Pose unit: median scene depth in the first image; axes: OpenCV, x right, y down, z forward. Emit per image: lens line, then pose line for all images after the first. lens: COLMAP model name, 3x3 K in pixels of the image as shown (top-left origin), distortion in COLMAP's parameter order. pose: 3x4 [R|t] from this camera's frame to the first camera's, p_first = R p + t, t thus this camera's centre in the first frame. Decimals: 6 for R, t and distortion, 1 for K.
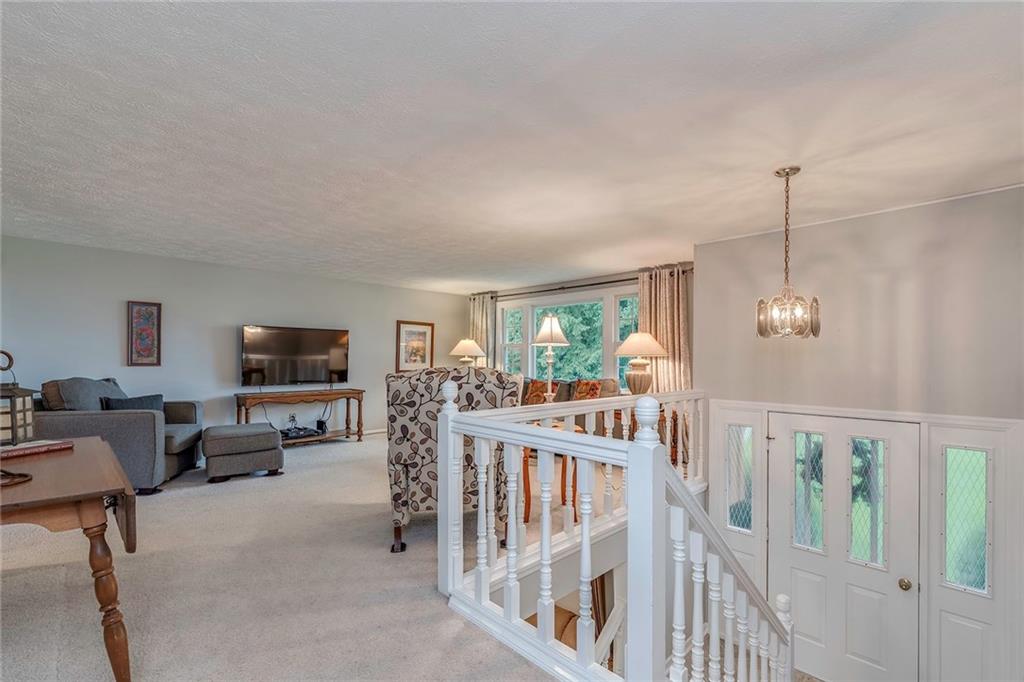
lens RADIAL K [[478.7, 0, 512.0], [0, 478.7, 341.0], [0, 0, 1]] dist [-0.000422, -0.000084]
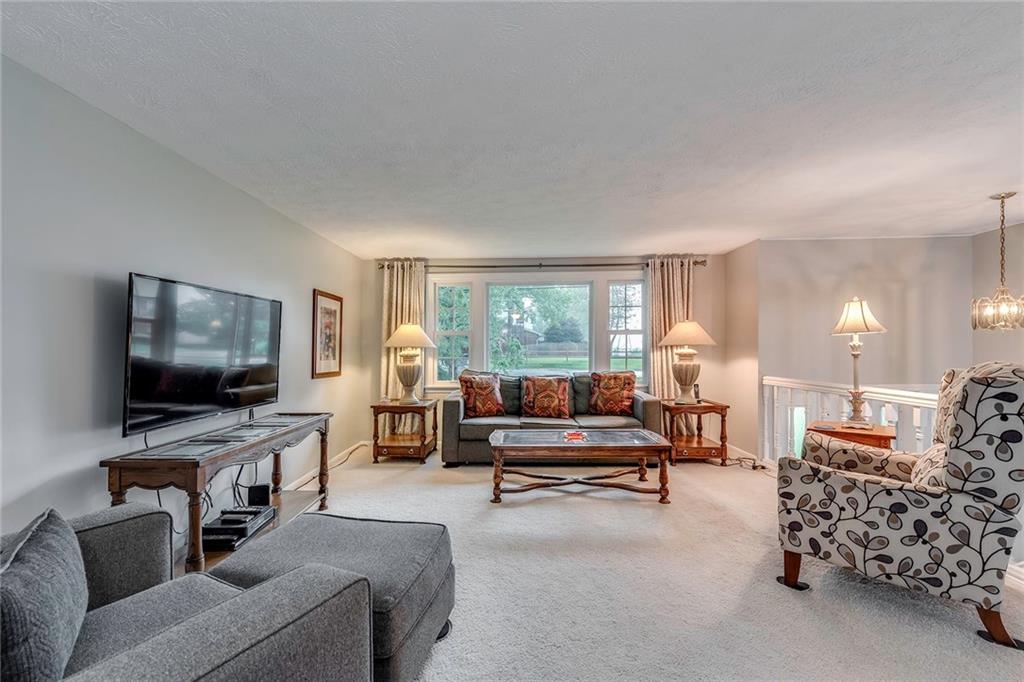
lens RADIAL K [[478.7, 0, 512.0], [0, 478.7, 341.0], [0, 0, 1]] dist [-0.000422, -0.000084]
pose [[0.704671, -0.001325, 0.709533, -0.617939], [-0.014151, 0.999773, 0.015922, 0.010541], [-0.709393, -0.021261, 0.704492, 0.528977]]
